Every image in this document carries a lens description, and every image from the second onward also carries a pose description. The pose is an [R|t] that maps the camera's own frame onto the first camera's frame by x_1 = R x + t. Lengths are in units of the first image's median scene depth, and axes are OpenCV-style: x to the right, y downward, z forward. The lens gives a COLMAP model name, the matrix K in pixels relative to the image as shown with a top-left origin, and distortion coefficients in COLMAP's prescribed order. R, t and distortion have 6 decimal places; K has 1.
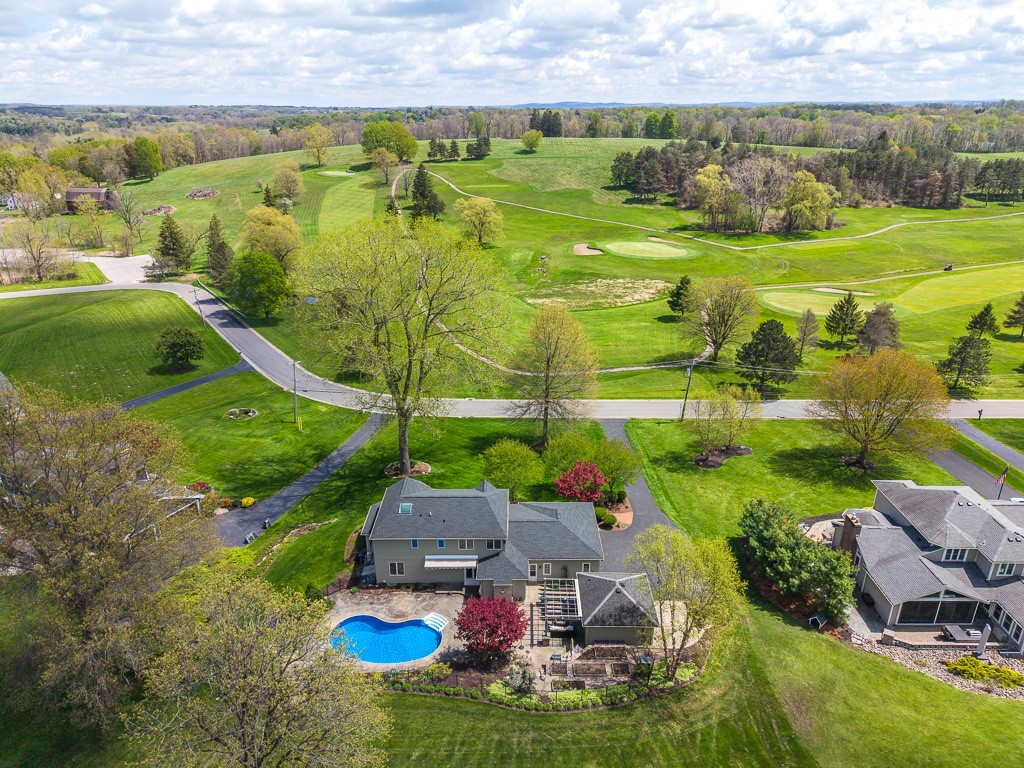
lens RADIAL K [[684.2, 0, 512.0], [0, 684.2, 384.0], [0, 0, 1]] dist [0.014542, -0.003415]
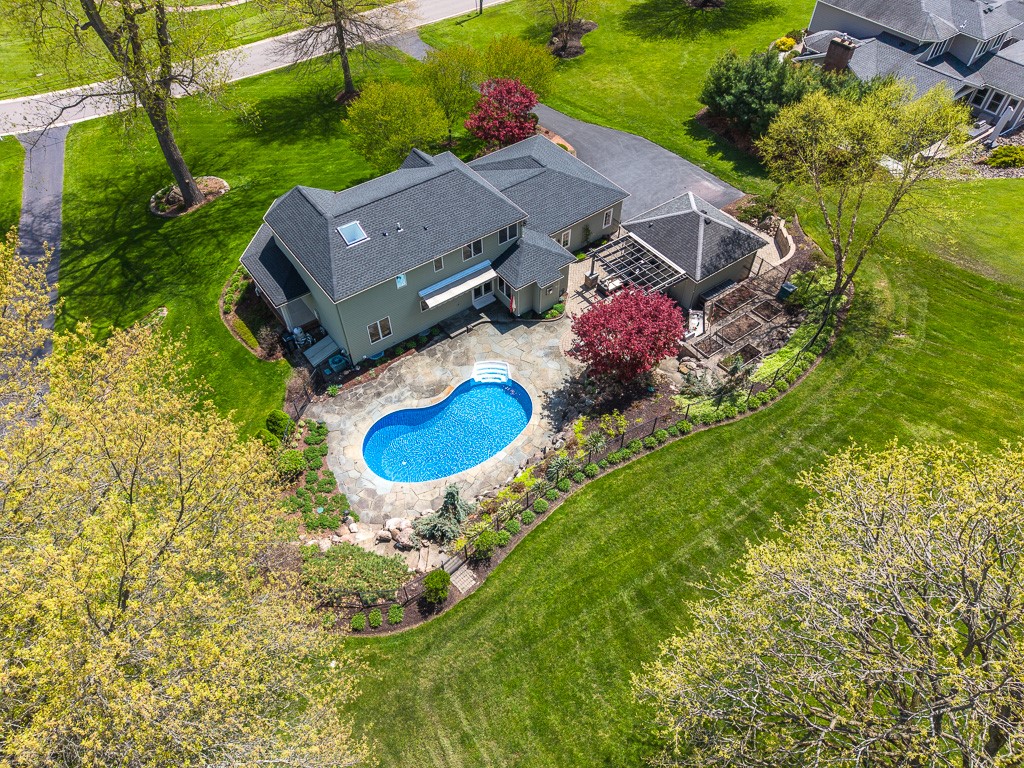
lens RADIAL K [[684.2, 0, 512.0], [0, 684.2, 384.0], [0, 0, 1]] dist [0.014542, -0.003415]
pose [[0.801914, -0.457929, 0.383713, -0.336919], [0.227624, 0.828003, 0.512444, 0.021059], [-0.552378, -0.323593, 0.768223, 0.454228]]
